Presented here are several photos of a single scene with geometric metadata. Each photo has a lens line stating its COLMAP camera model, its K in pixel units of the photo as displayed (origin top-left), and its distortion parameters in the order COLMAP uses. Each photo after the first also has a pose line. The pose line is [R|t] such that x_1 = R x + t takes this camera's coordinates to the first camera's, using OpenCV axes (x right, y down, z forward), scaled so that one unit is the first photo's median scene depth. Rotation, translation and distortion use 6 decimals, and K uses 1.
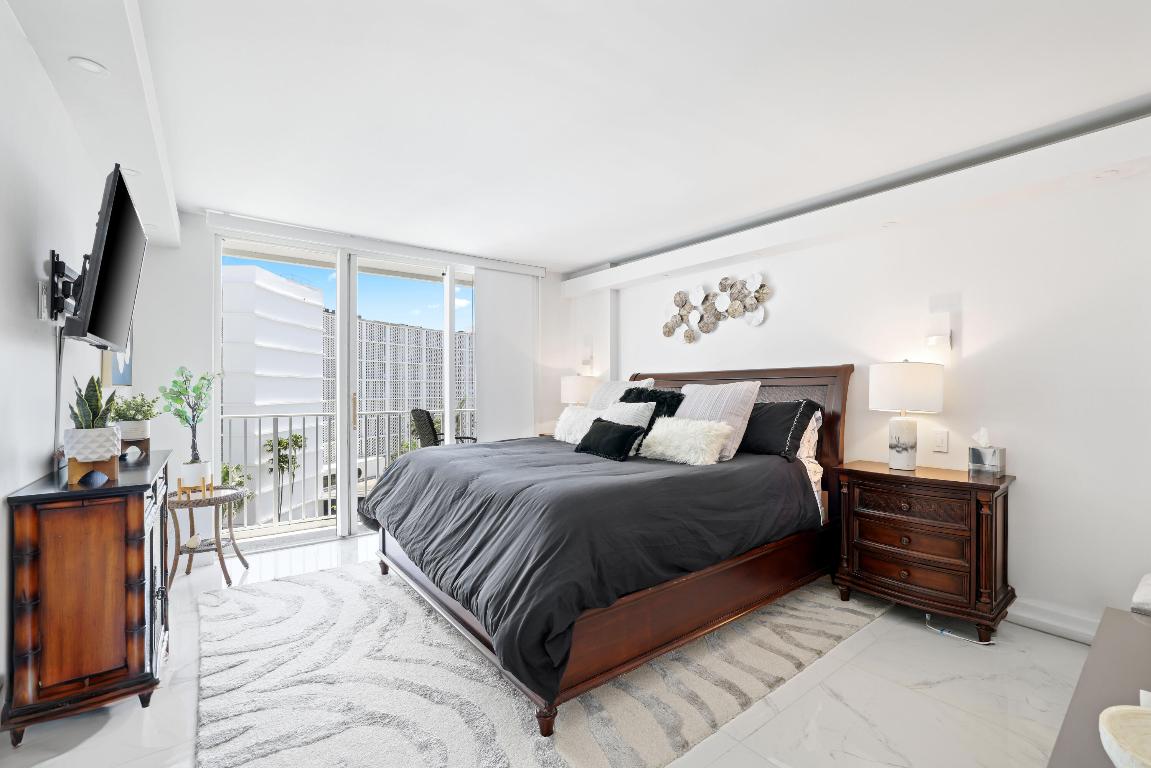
lens RADIAL K [[496.7, 0, 565.1], [0, 496.7, 386.4], [0, 0, 1]] dist [-0.014153, 0.000301]
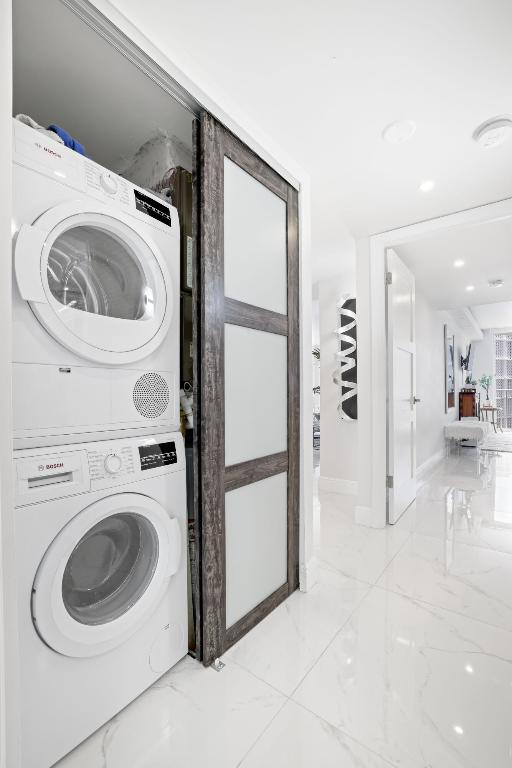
lens RADIAL K [[331.4, 0, 256.0], [0, 331.4, 384.0], [0, 0, 1]] dist [-0.014153, 0.000301]
pose [[0.276403, -0.003180, -0.961036, 2.132354], [0.008356, 0.999965, -0.000906, 0.047703], [0.961005, -0.007780, 0.276420, -2.522524]]
